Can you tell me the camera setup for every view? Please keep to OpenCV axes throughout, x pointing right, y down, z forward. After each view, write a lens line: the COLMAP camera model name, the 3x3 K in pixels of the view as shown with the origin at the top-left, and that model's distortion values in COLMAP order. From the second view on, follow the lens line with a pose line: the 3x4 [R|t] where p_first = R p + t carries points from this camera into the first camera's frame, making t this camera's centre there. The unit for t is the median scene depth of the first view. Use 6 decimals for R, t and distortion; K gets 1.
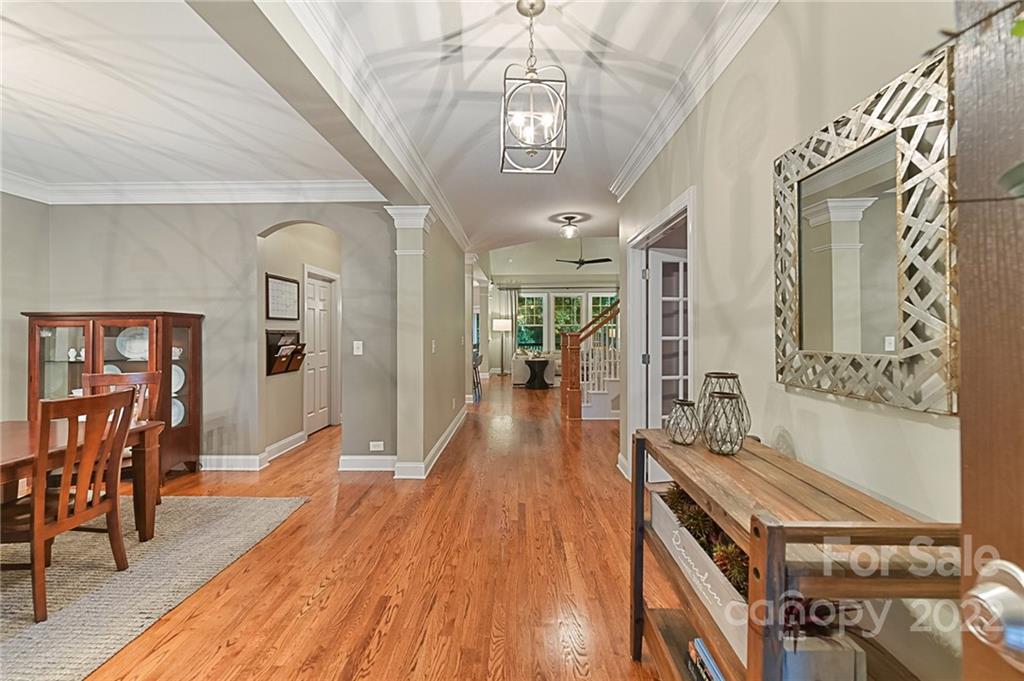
lens RADIAL K [[404.6, 0, 509.7], [0, 404.6, 331.5], [0, 0, 1]] dist [-0.008829, 0.000089]
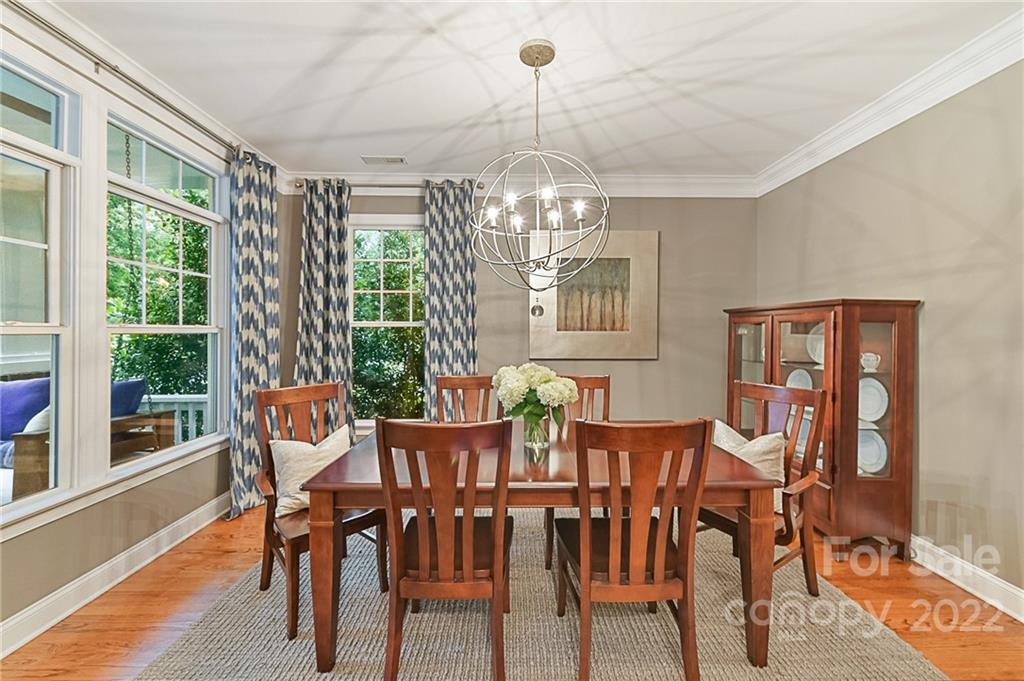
lens RADIAL K [[404.6, 0, 508.8], [0, 404.6, 331.4], [0, 0, 1]] dist [-0.008829, 0.000089]
pose [[0.017917, 0.009038, -0.999799, -0.188261], [-0.001743, 0.999958, 0.009008, -0.000359], [0.999838, 0.001581, 0.017932, 0.393079]]
